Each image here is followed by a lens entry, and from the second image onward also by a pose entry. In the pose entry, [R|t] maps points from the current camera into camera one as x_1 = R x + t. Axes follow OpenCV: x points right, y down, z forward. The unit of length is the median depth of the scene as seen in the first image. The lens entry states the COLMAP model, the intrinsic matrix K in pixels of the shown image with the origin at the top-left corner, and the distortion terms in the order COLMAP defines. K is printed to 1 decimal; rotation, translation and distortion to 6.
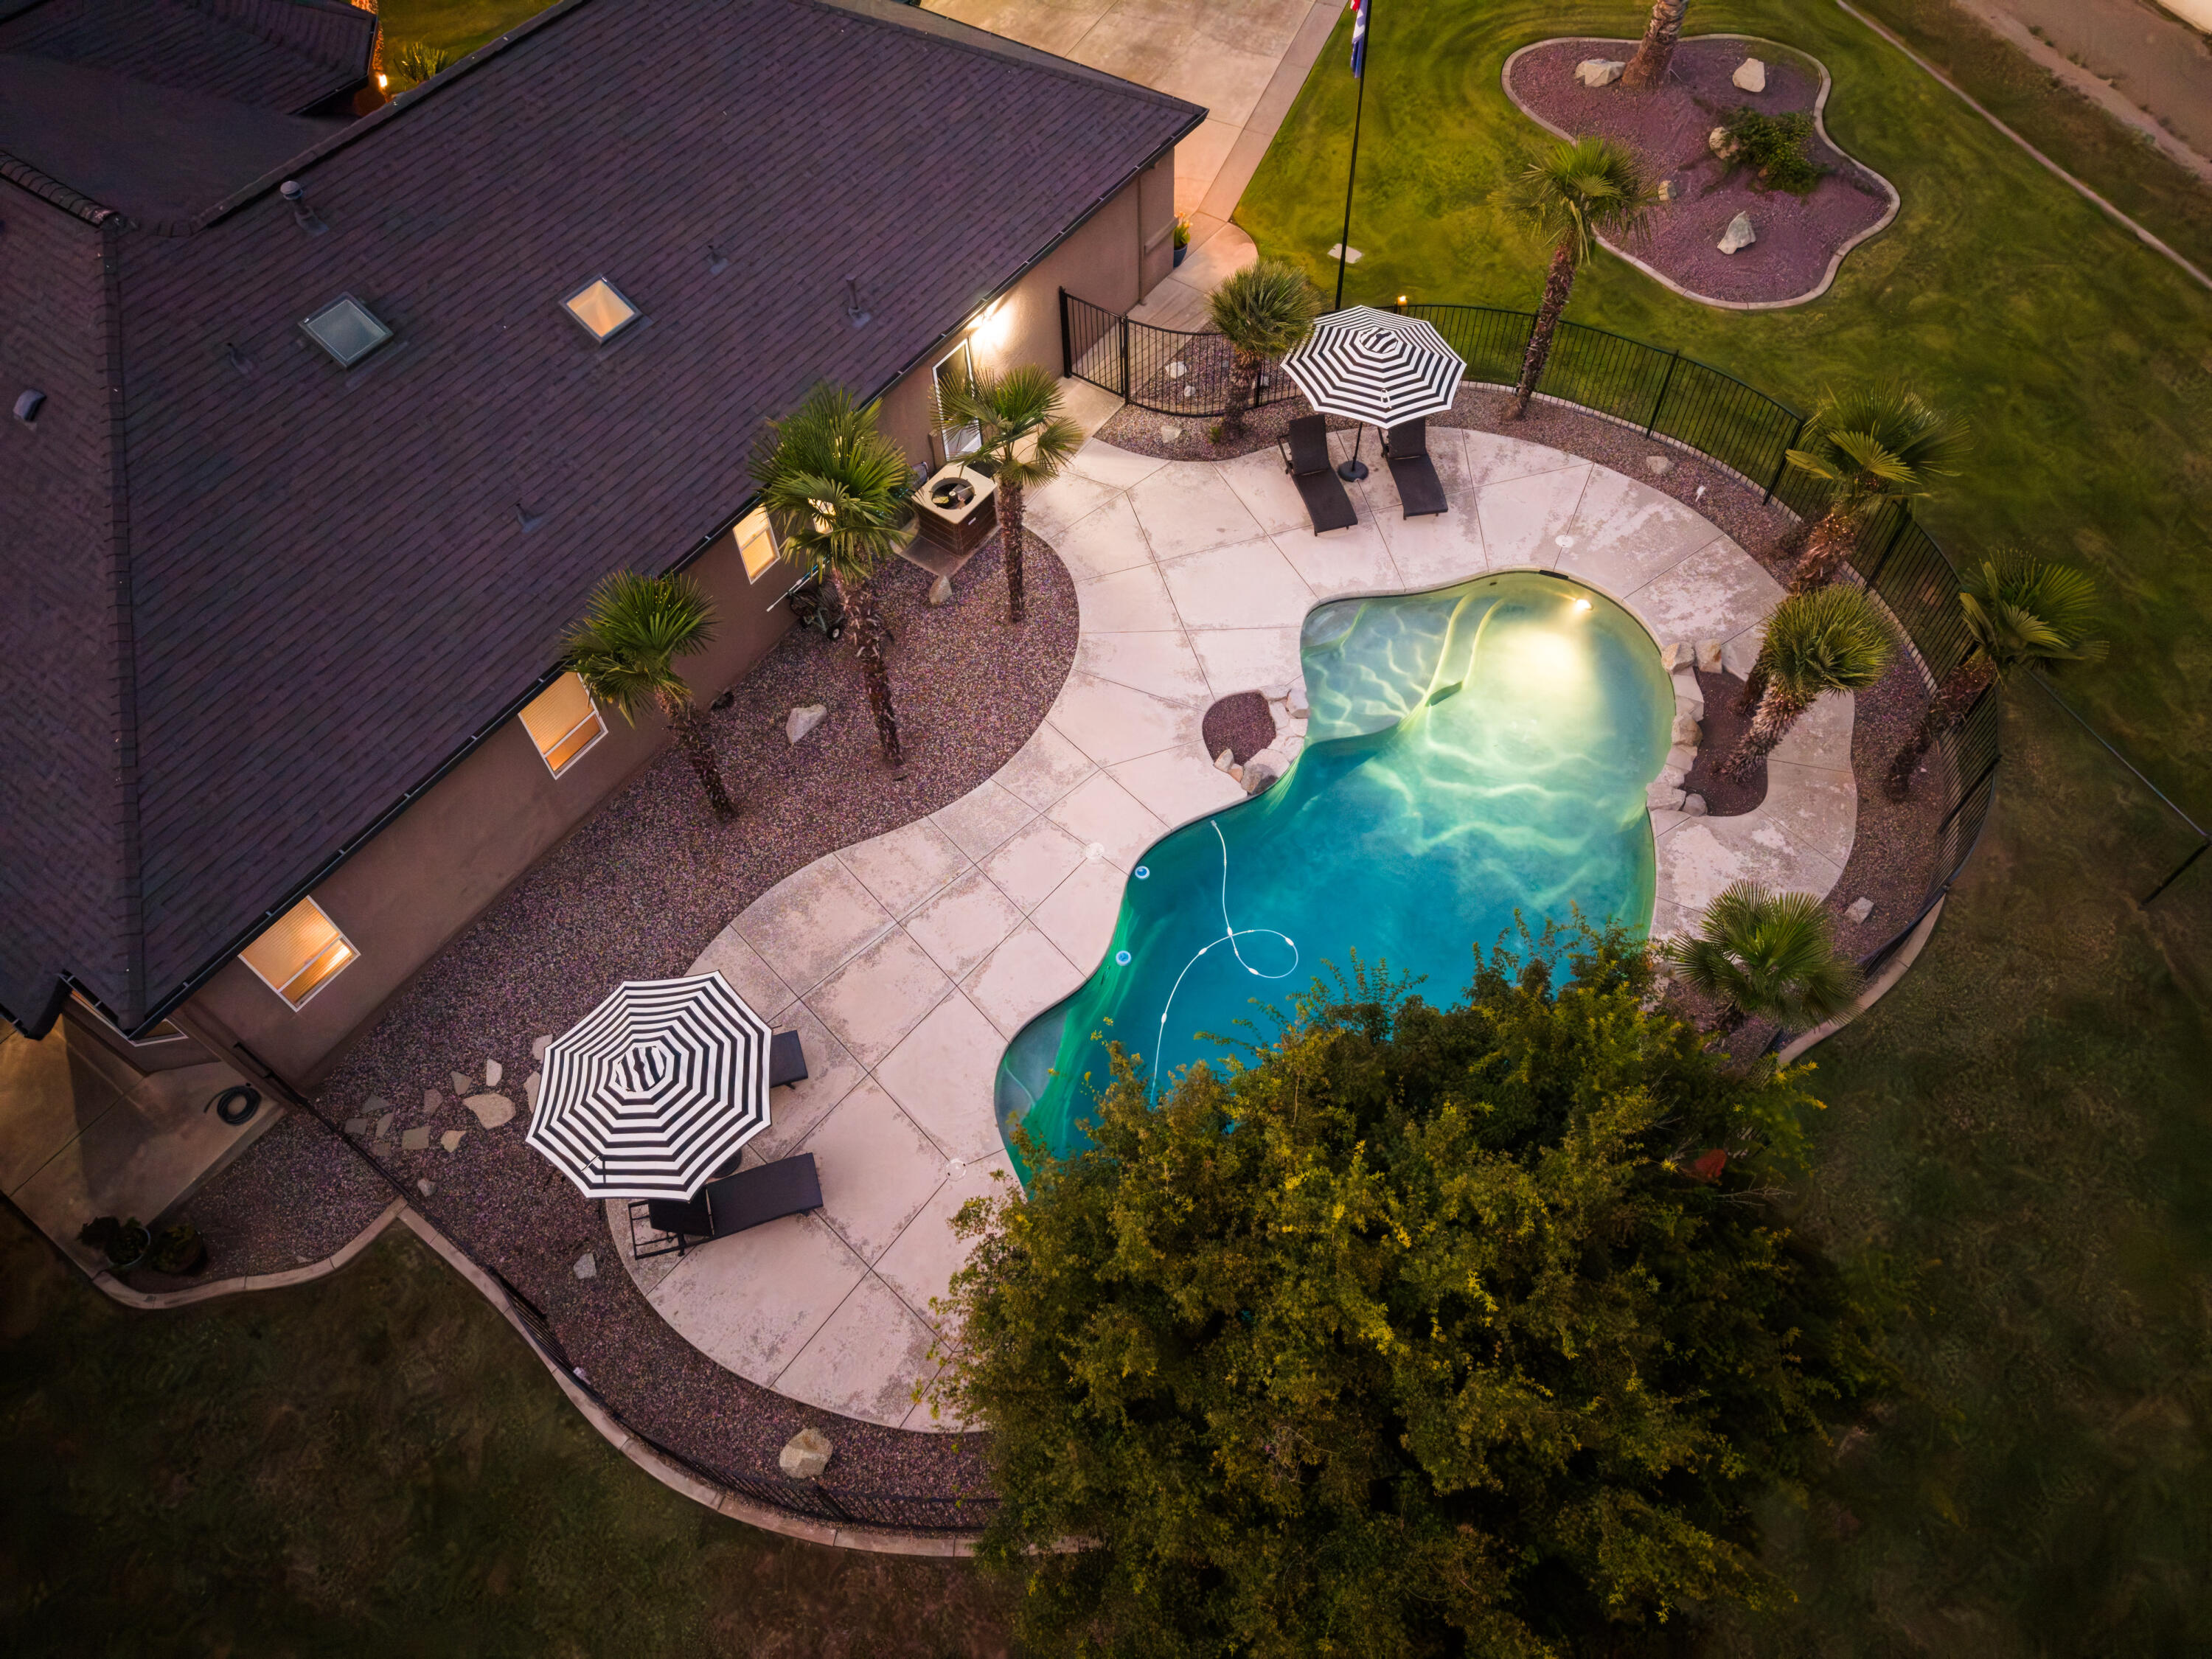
lens RADIAL K [[1489.1, 0, 1110.1], [0, 1489.1, 825.9], [0, 0, 1]] dist [0.004932, 0.000116]
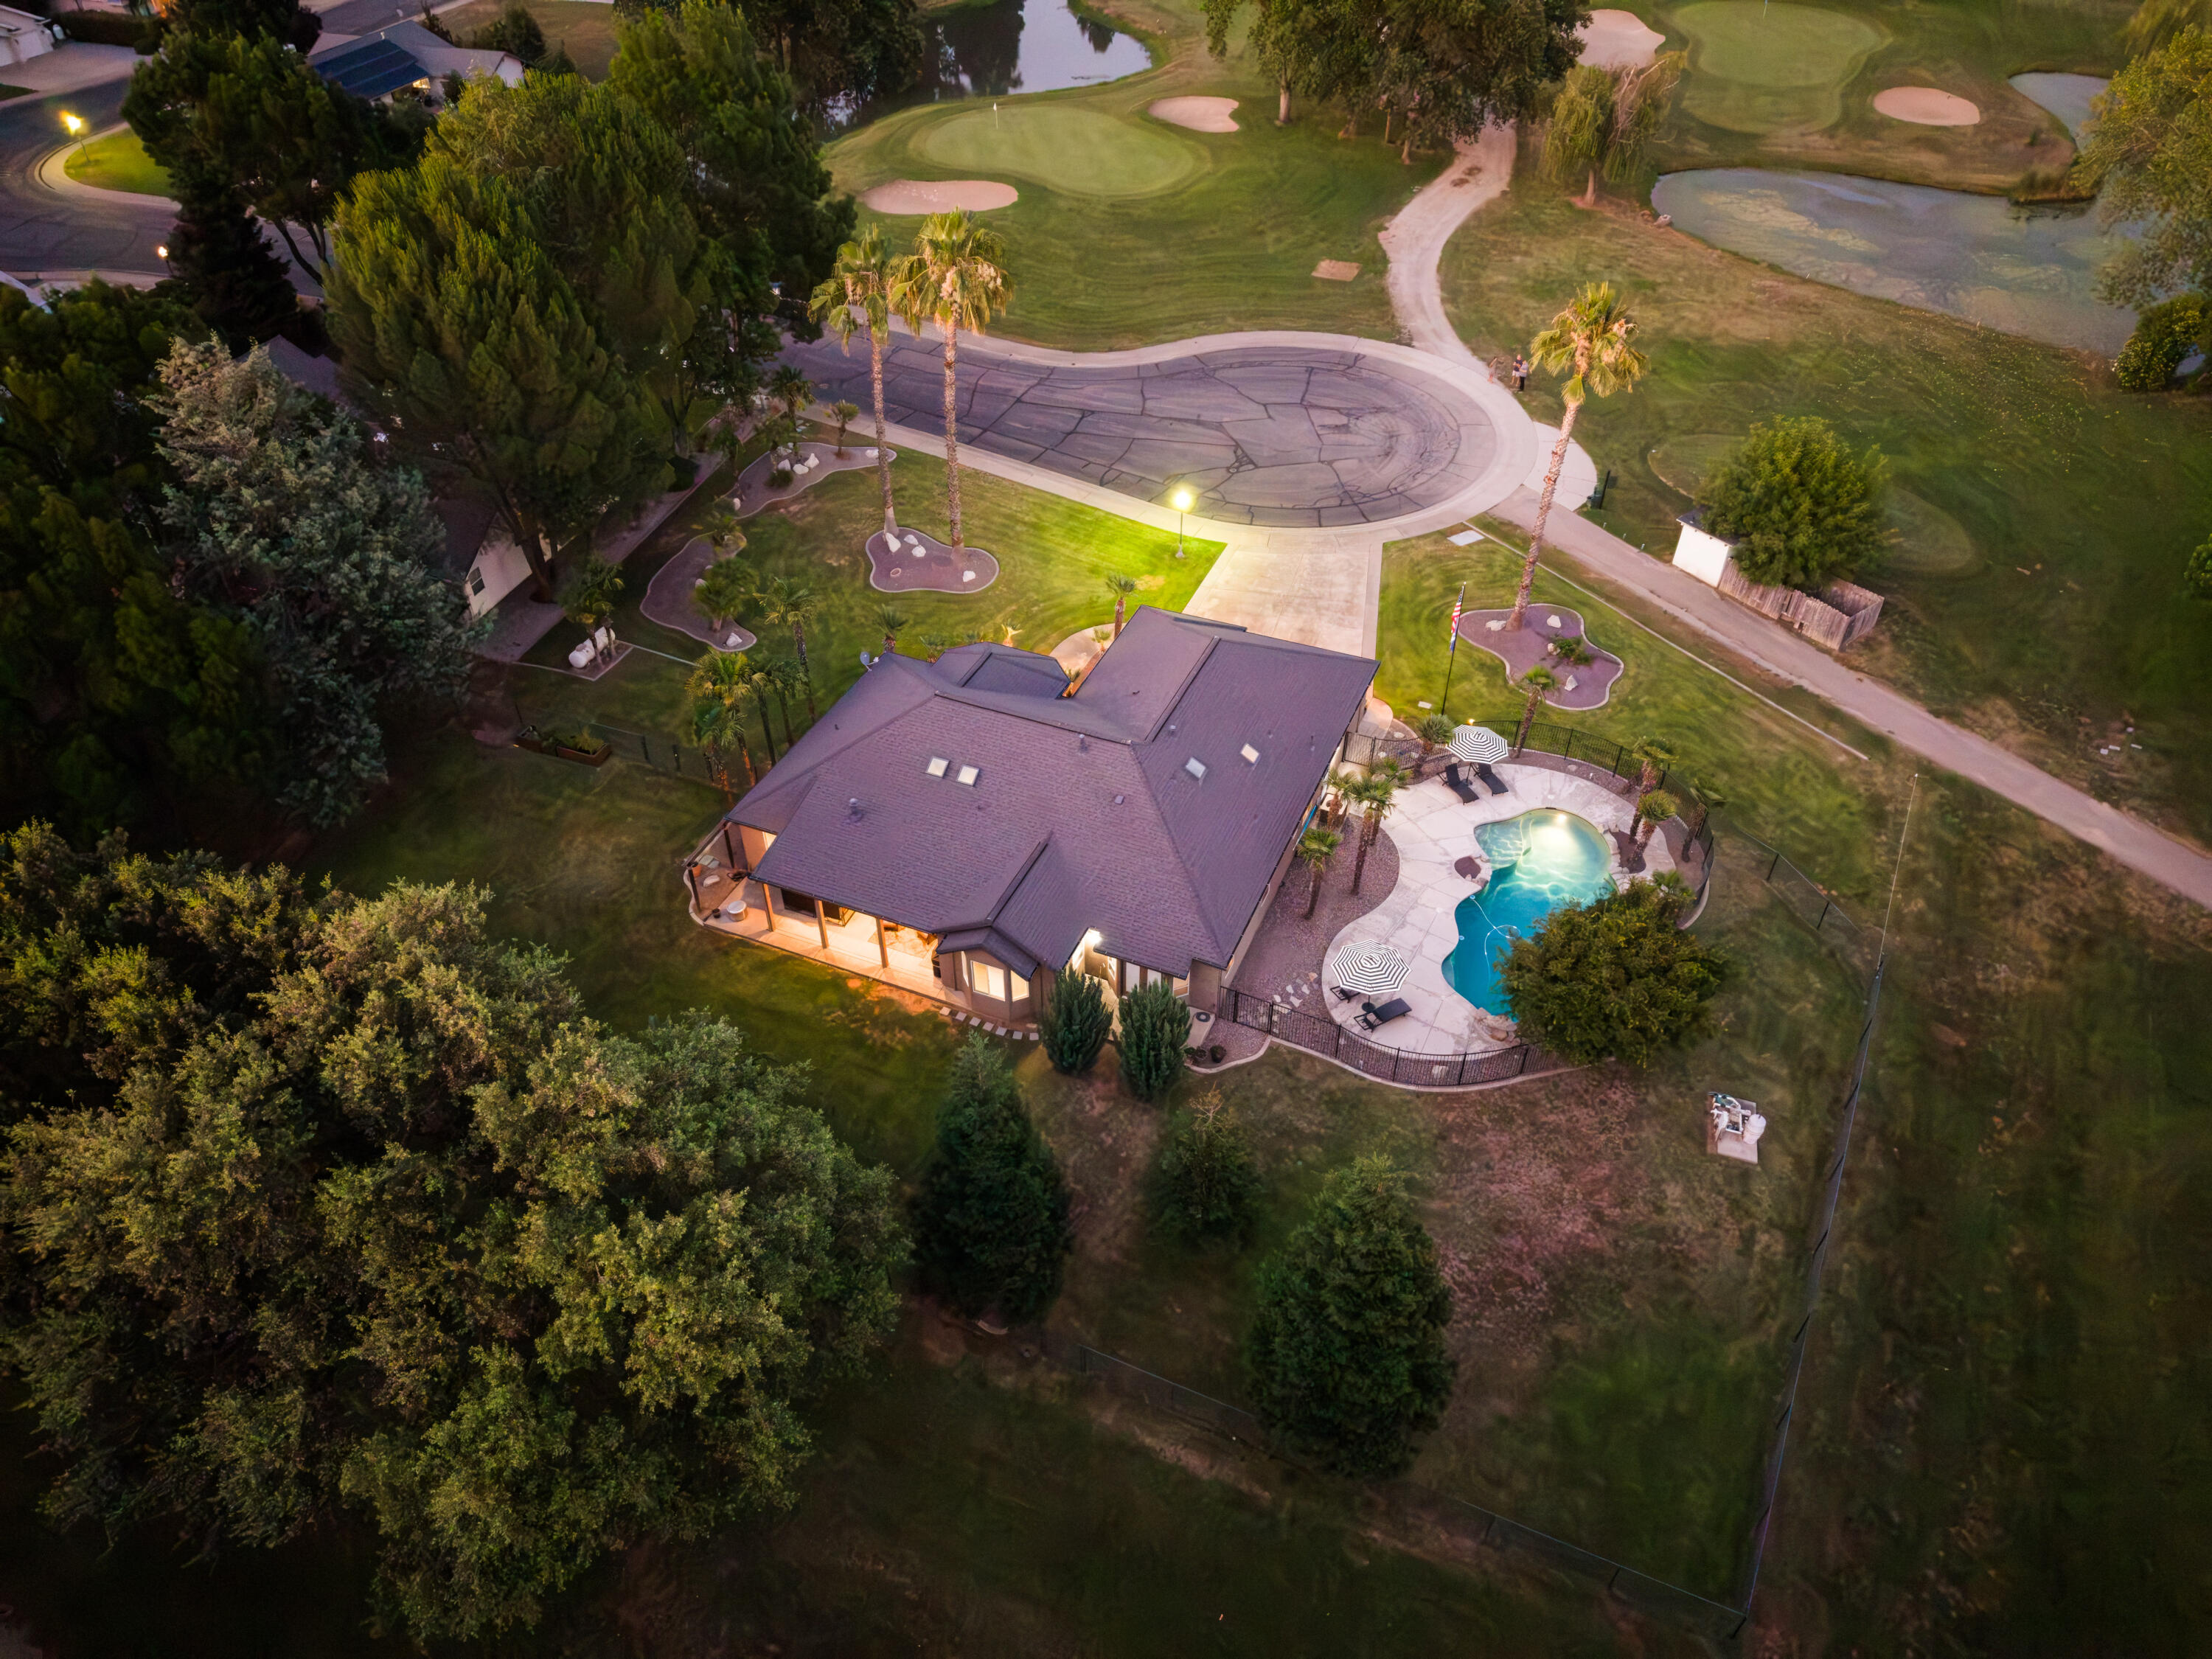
lens RADIAL K [[1560.4, 0, 1064.8], [0, 1560.4, 818.6], [0, 0, 1]] dist [0.026415, -0.007147]
pose [[0.979425, -0.112600, 0.167475, -1.180959], [0.152989, 0.955478, -0.252302, 0.489300], [-0.131609, 0.272733, 0.953046, -1.812450]]
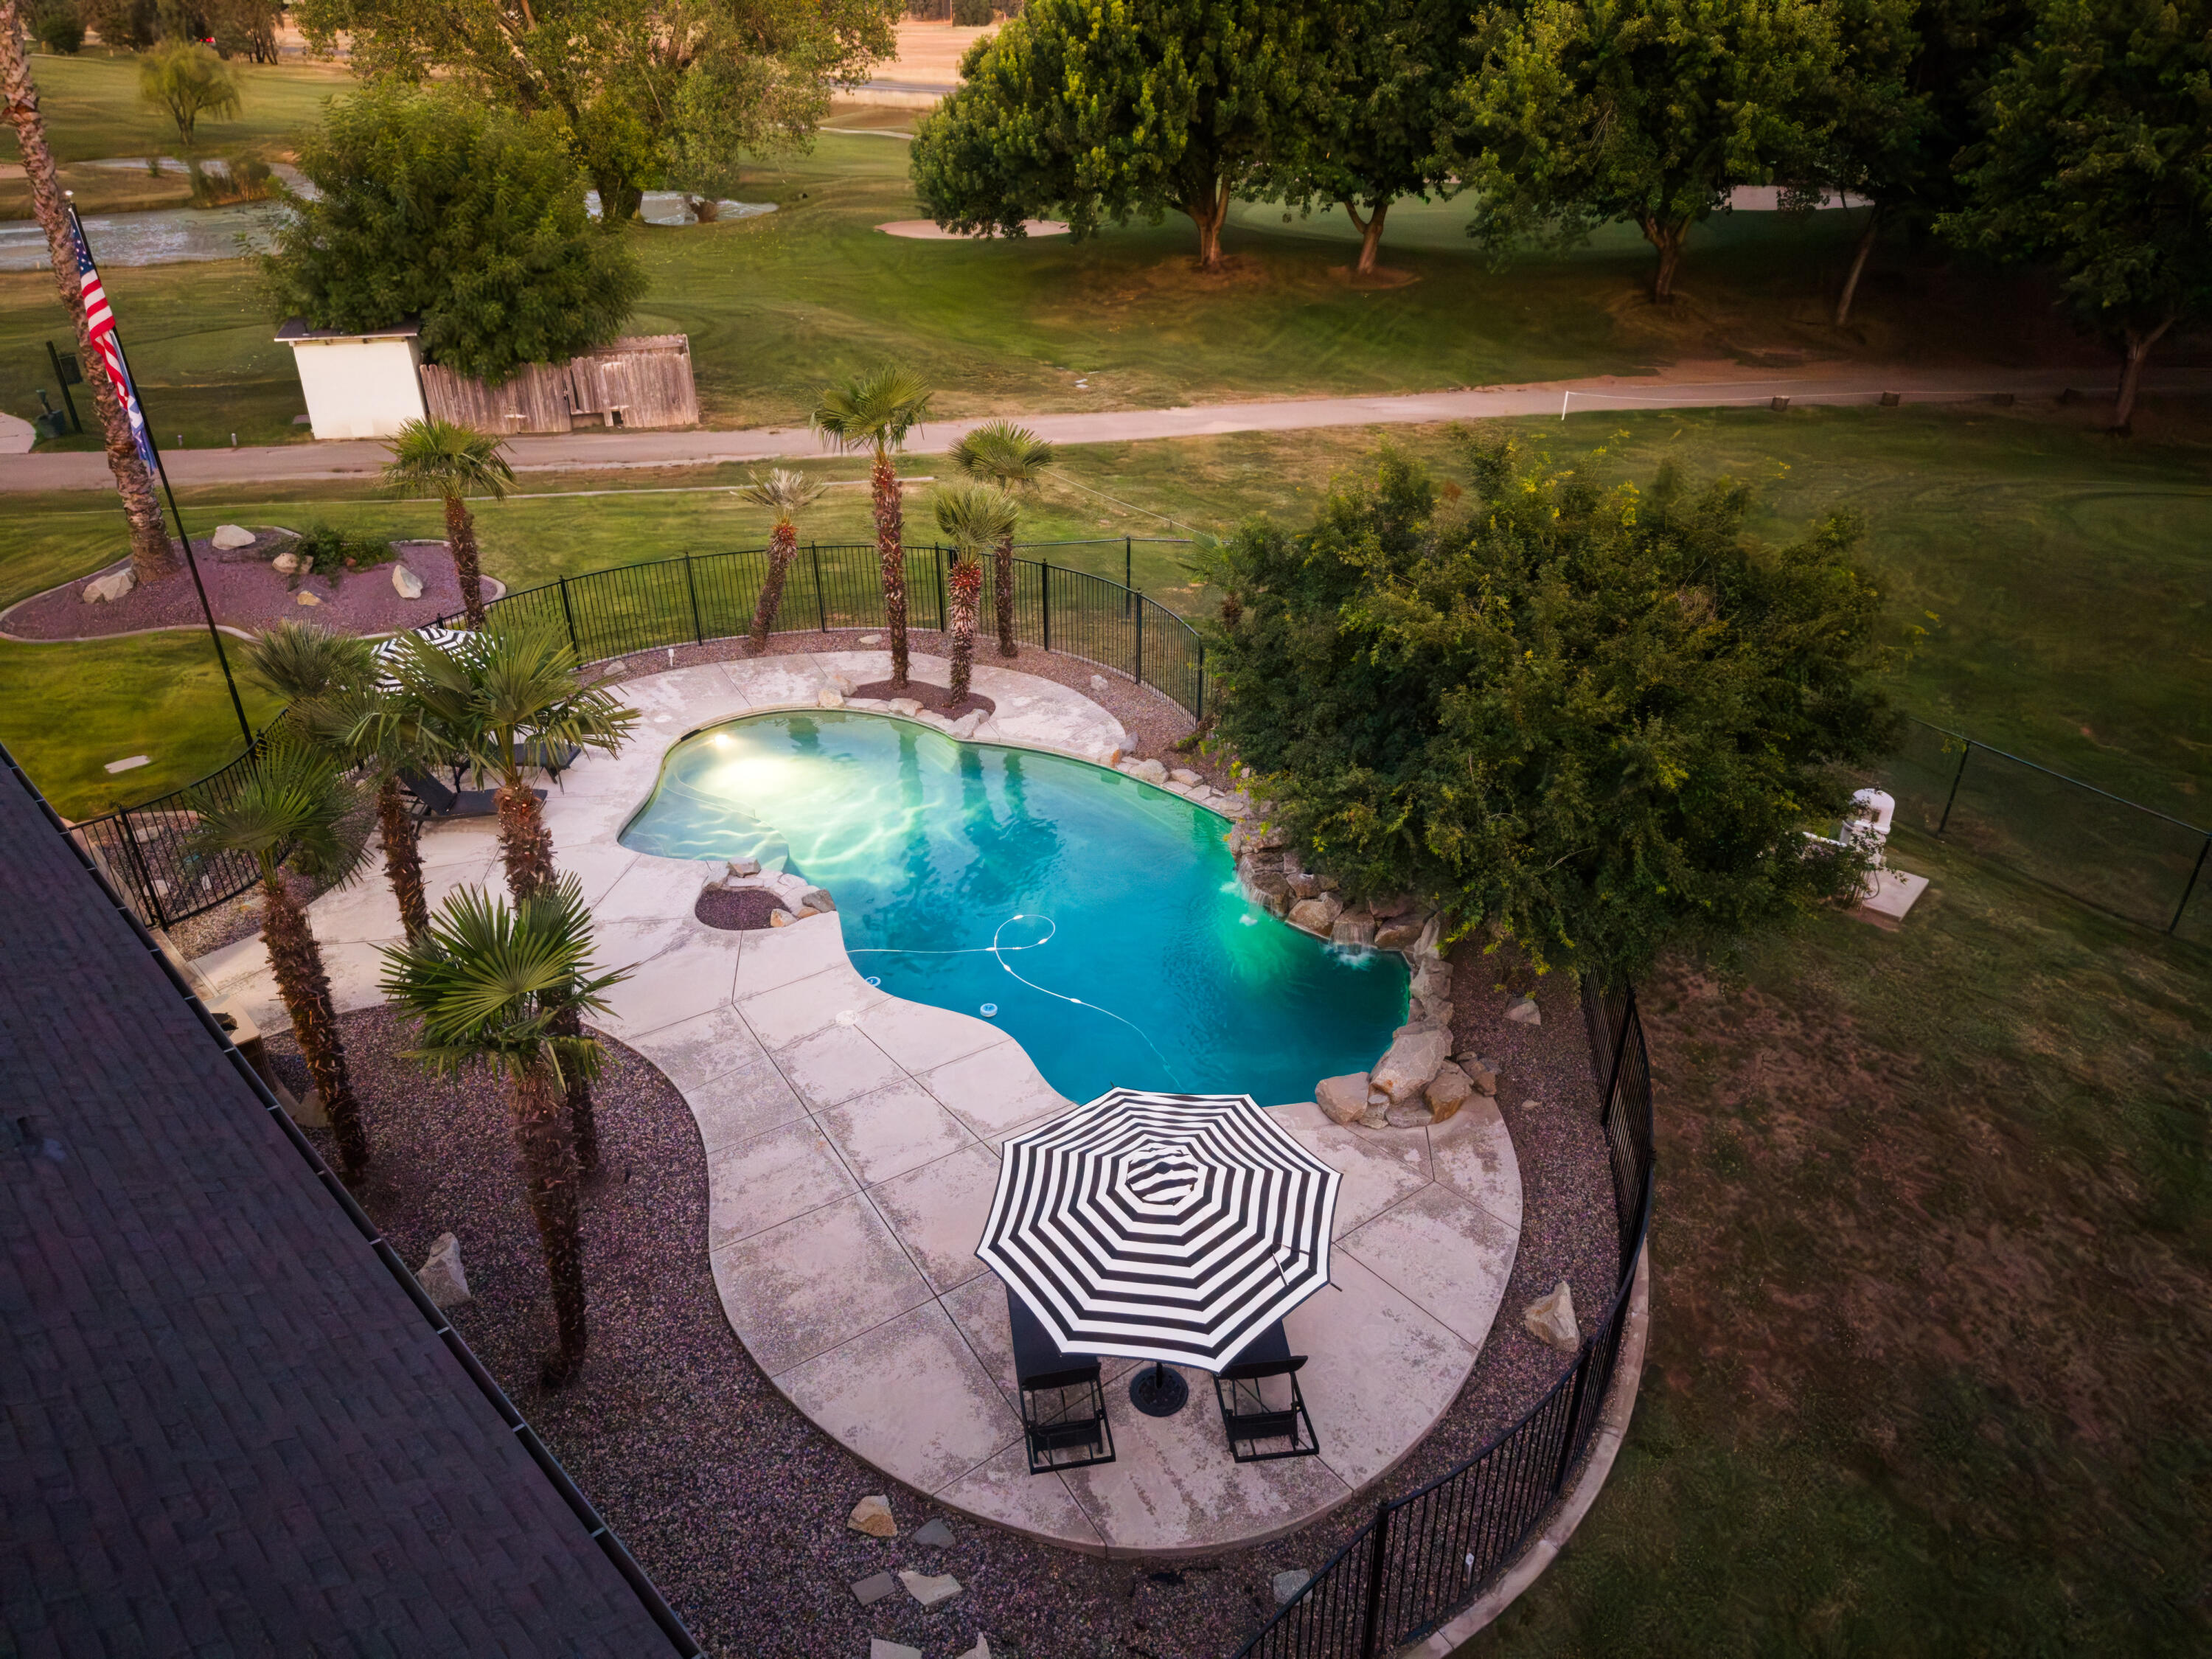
lens RADIAL K [[1489.1, 0, 1110.1], [0, 1489.1, 825.9], [0, 0, 1]] dist [0.004932, 0.000116]
pose [[0.173528, -0.451106, 0.875438, -0.649420], [0.815348, 0.564371, 0.129199, -0.030613], [-0.552355, 0.691367, 0.465743, 0.432695]]
